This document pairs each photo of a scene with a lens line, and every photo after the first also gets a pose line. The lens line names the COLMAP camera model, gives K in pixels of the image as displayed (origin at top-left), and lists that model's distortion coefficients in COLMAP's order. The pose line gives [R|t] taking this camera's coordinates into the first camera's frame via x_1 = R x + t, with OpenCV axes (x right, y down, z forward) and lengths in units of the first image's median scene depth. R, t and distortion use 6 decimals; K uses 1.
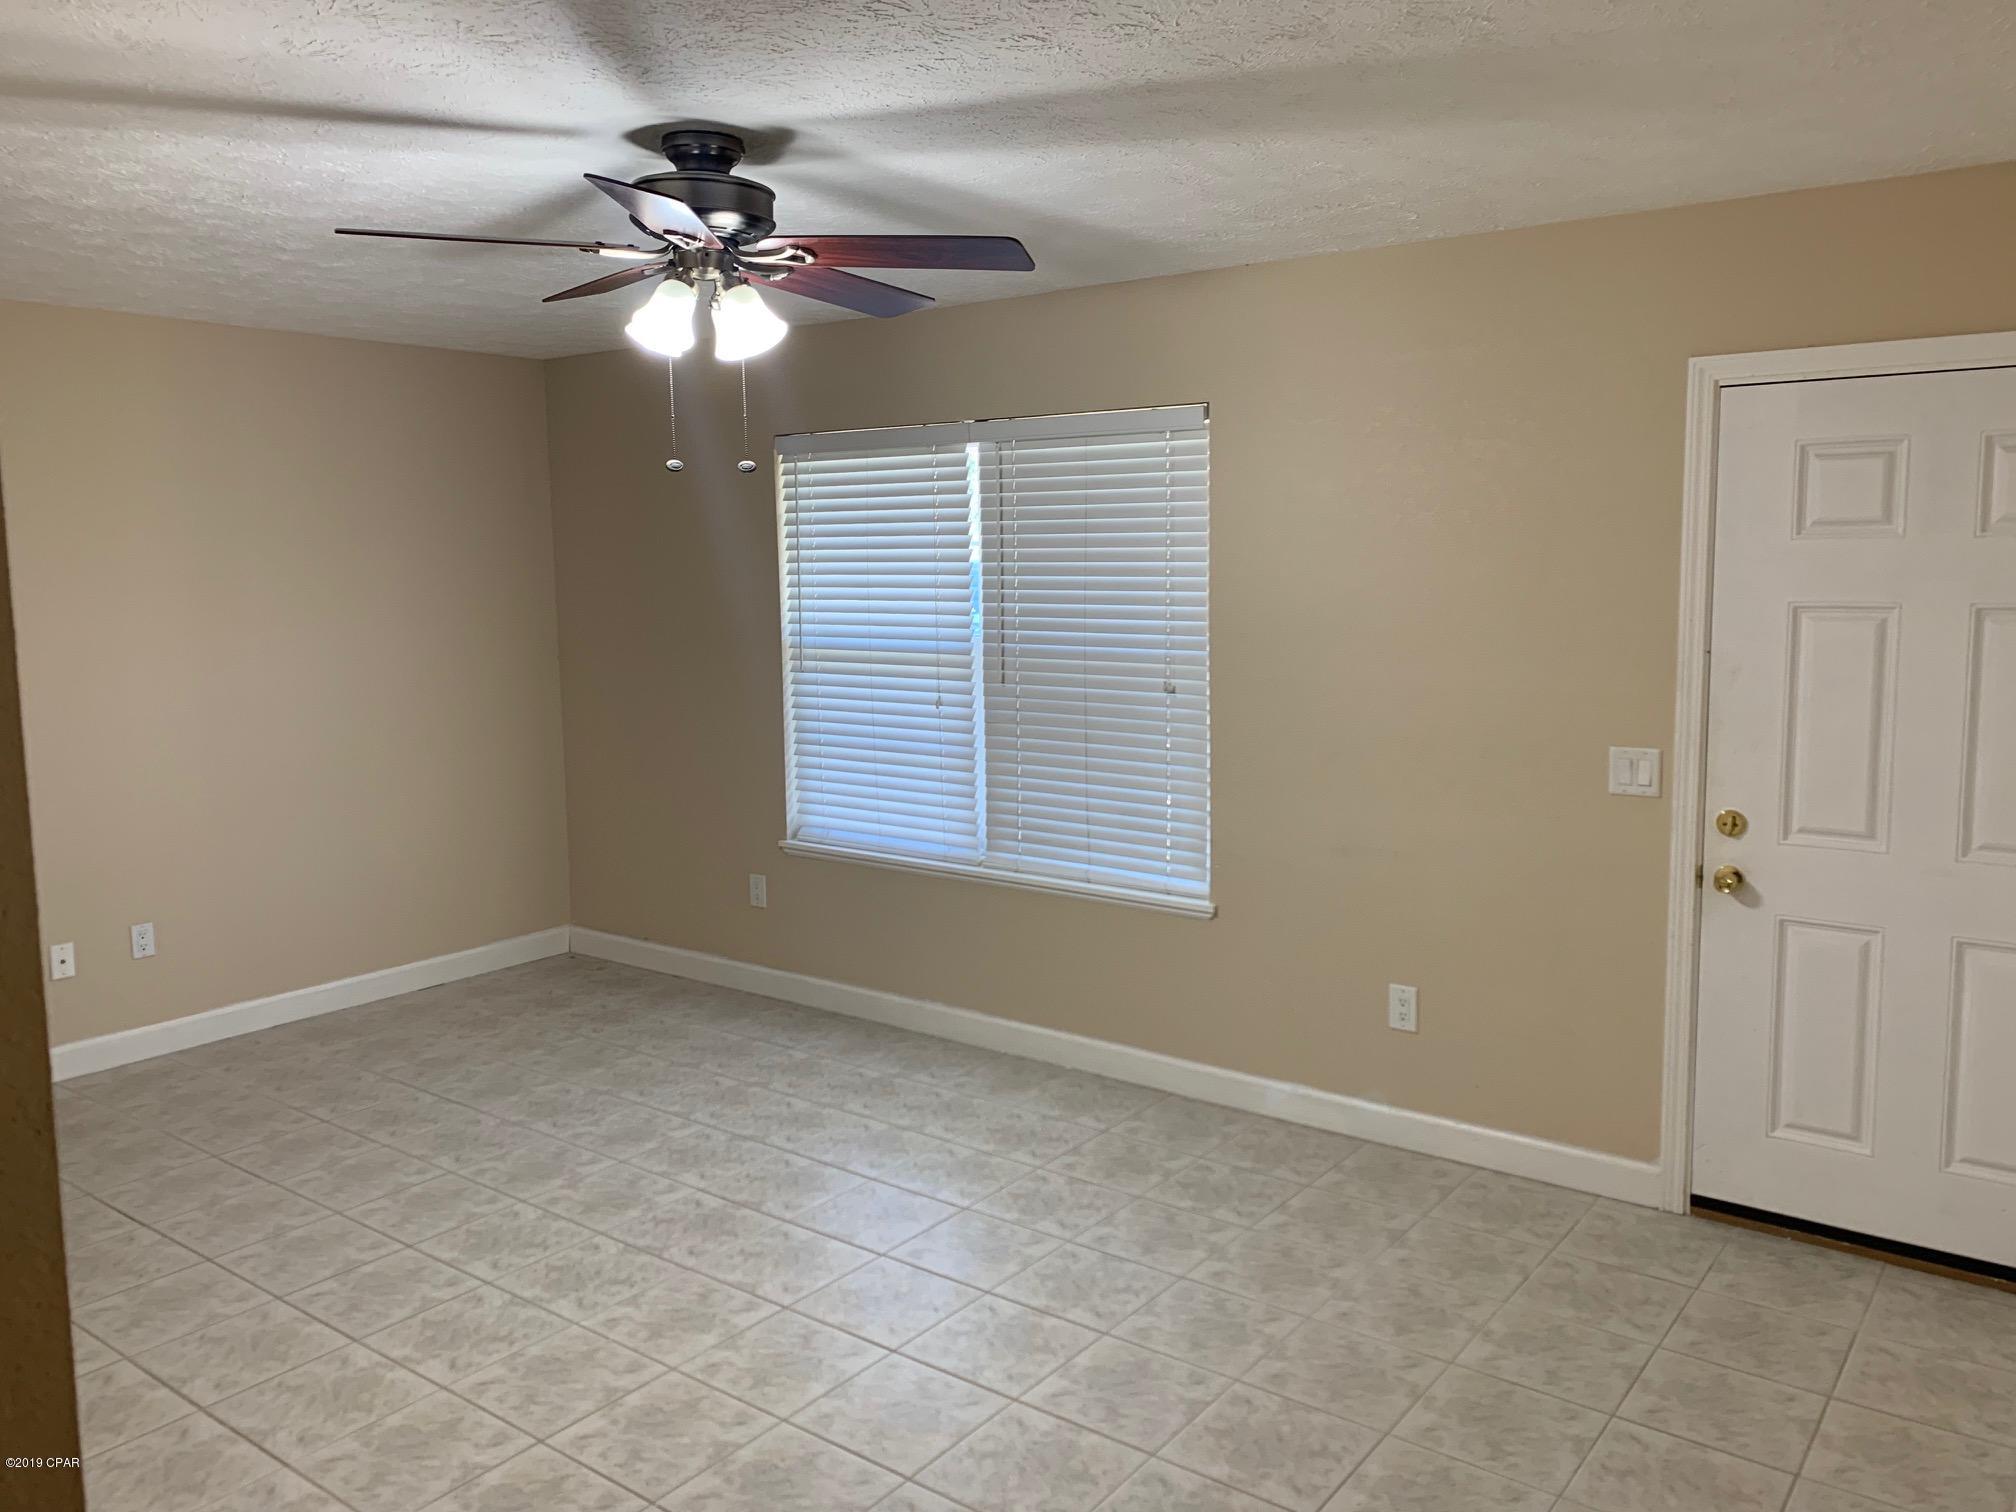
lens RADIAL K [[1550.7, 0, 1013.1], [0, 1550.7, 749.5], [0, 0, 1]] dist [-0.005314, 0.004847]
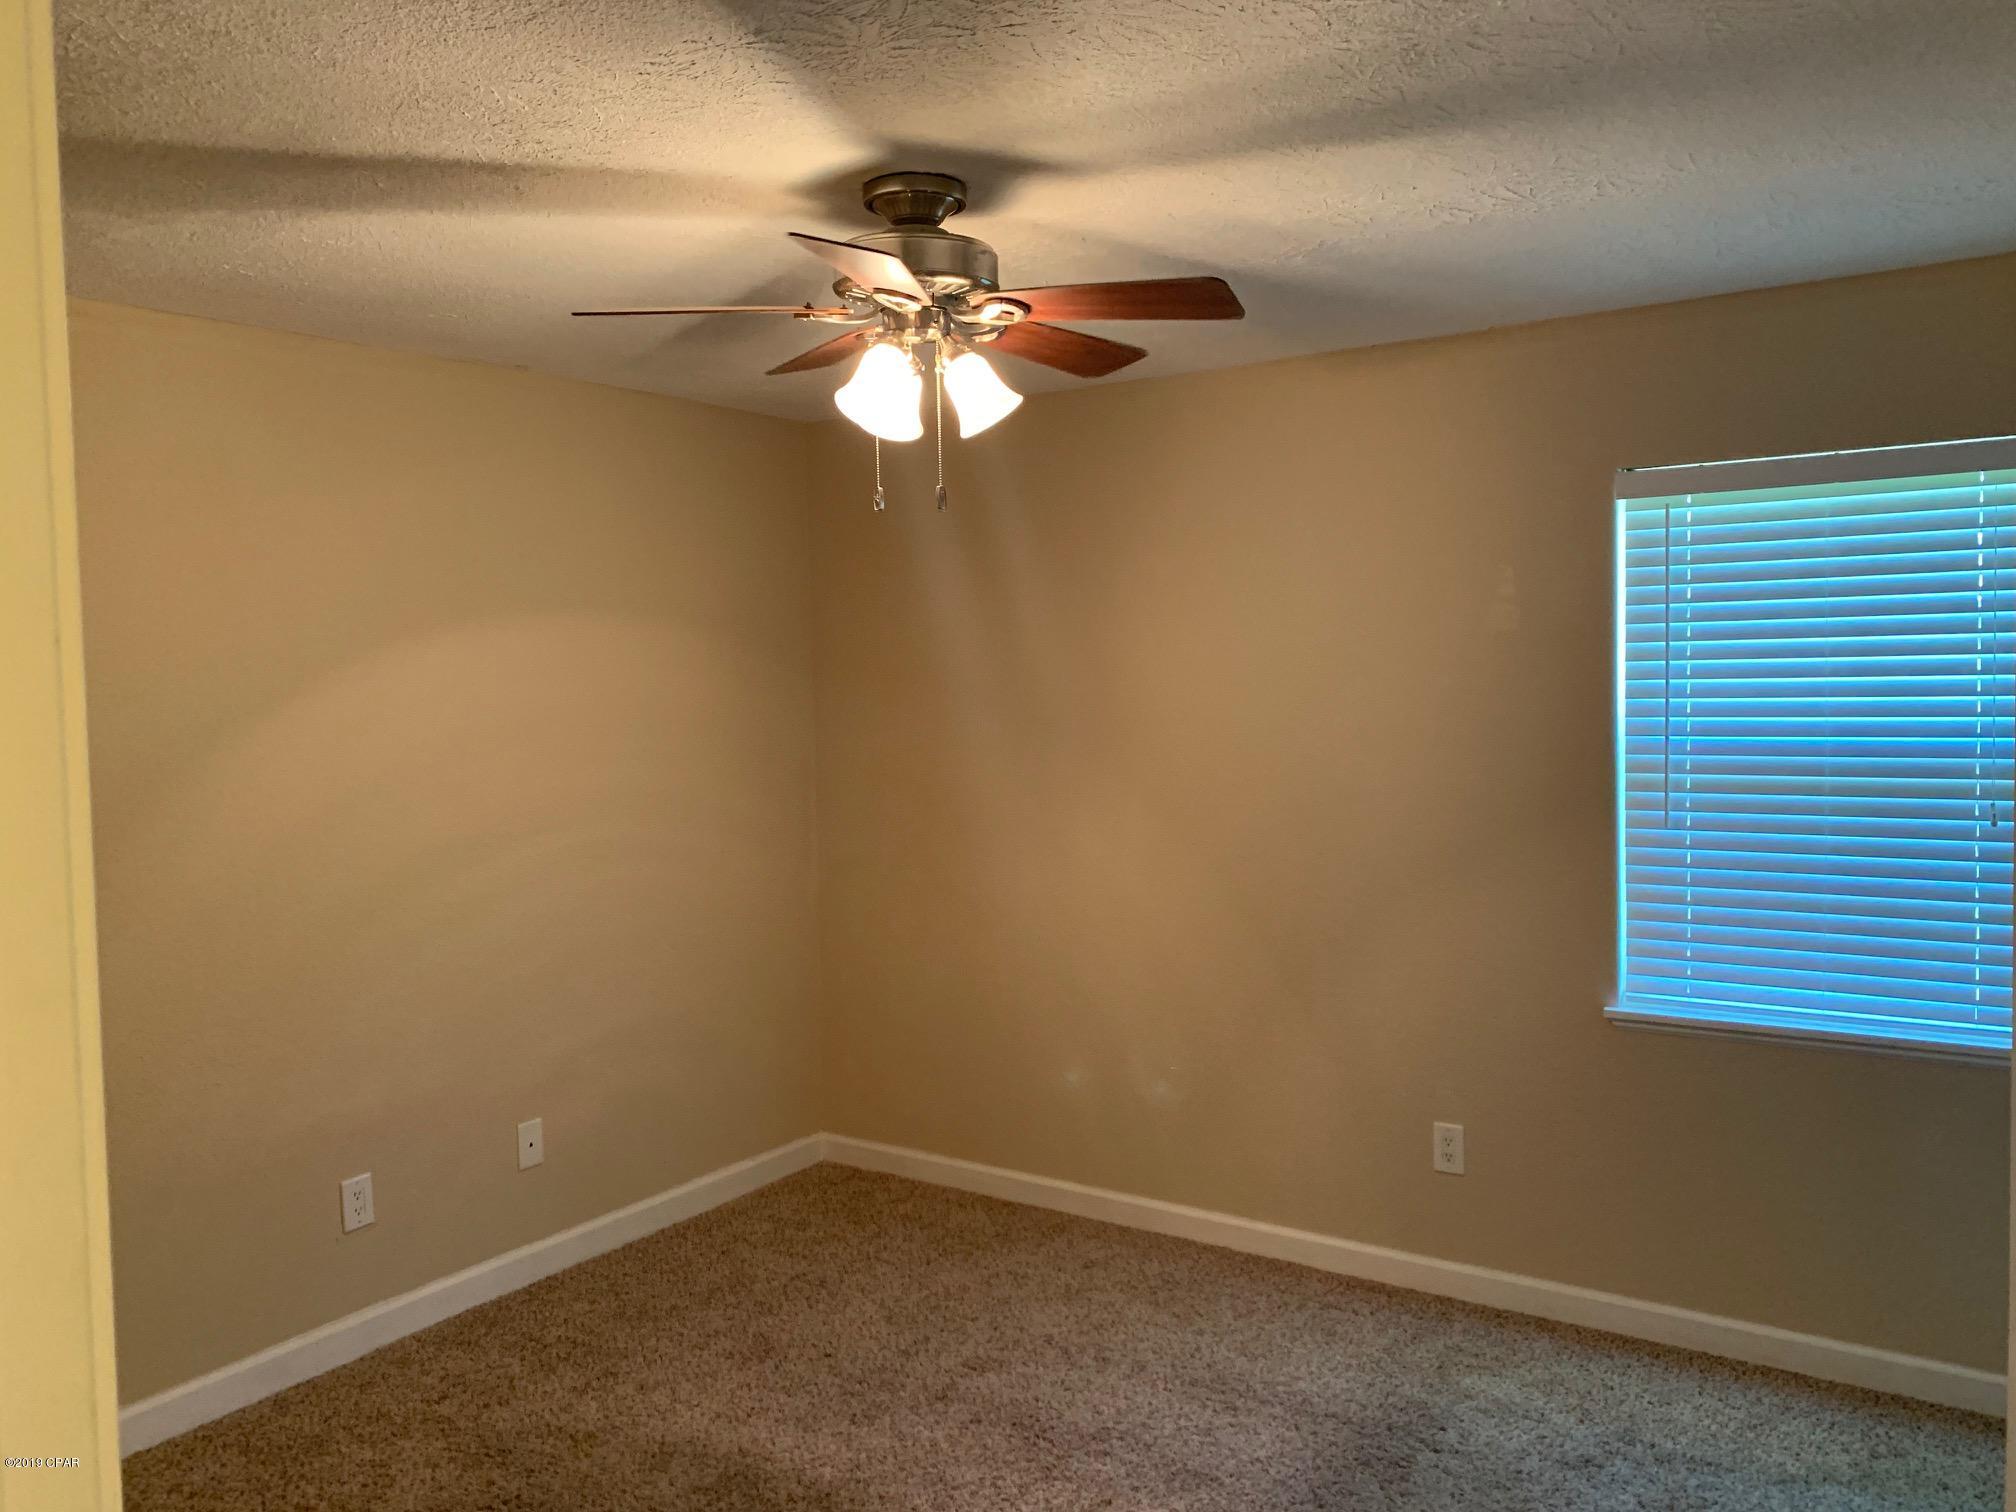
lens RADIAL K [[1550.7, 0, 1011.2], [0, 1550.7, 749.3], [0, 0, 1]] dist [-0.005314, 0.004847]
pose [[0.998885, -0.015838, 0.044463, -0.148772], [0.019424, 0.996492, -0.081402, -0.010523], [-0.043018, 0.082175, 0.995689, 0.133425]]
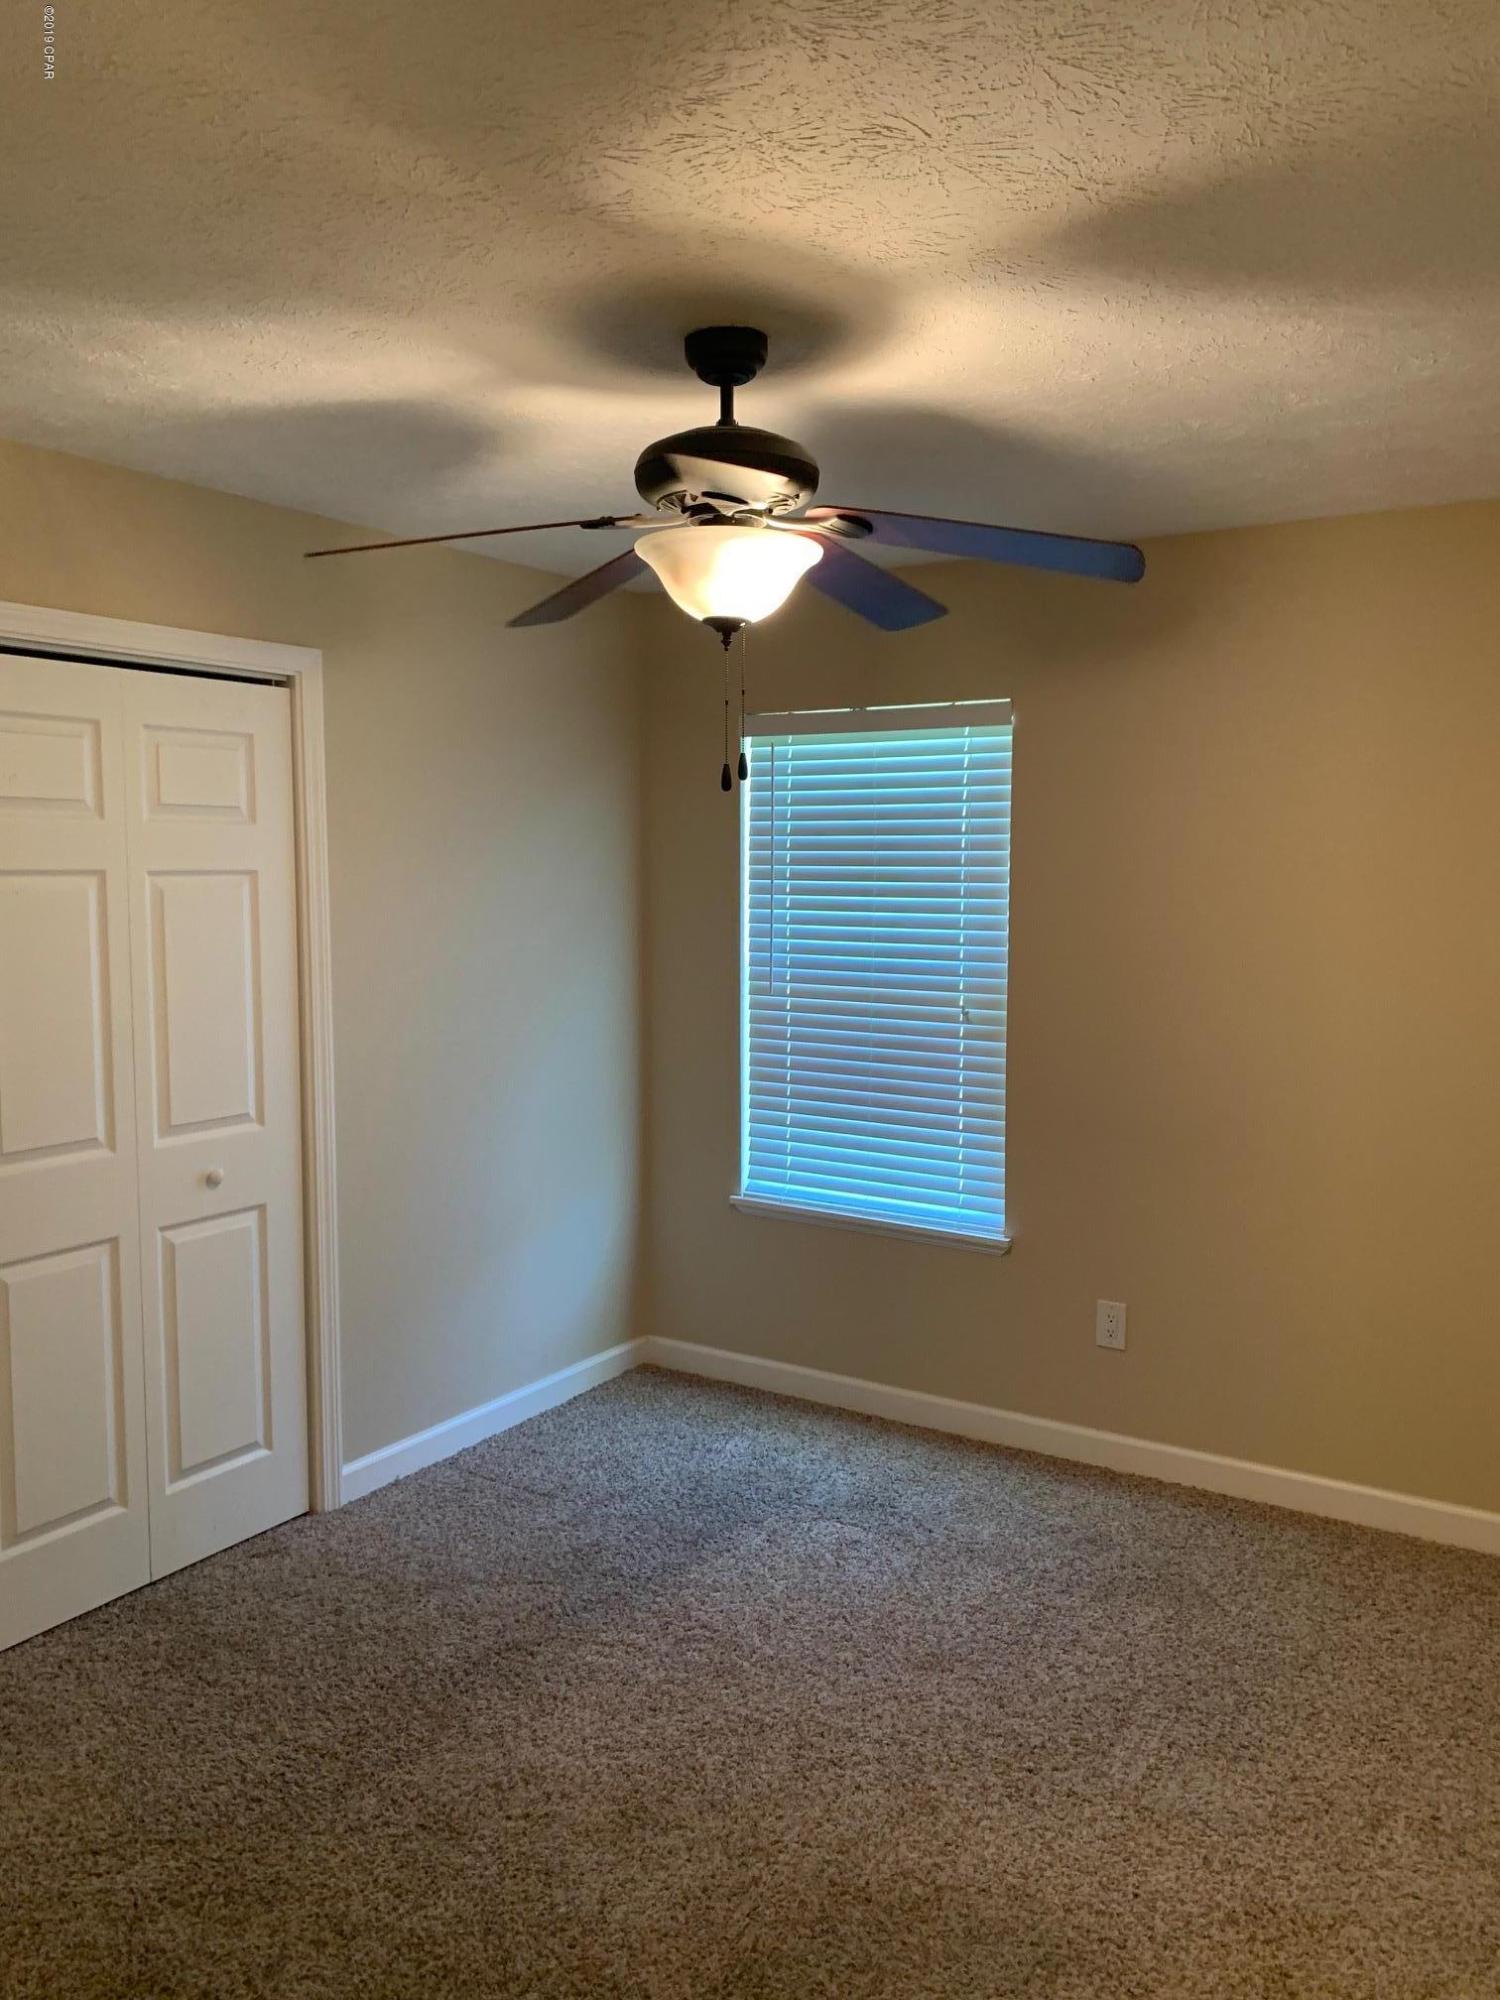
lens RADIAL K [[1538.4, 0, 750.2], [0, 1538.4, 999.2], [0, 0, 1]] dist [-0.005314, 0.004847]
pose [[0.997748, 0.004500, 0.066918, -0.117025], [-0.002073, 0.999339, -0.036283, -0.008084], [-0.067037, 0.036062, 0.997099, 0.107585]]
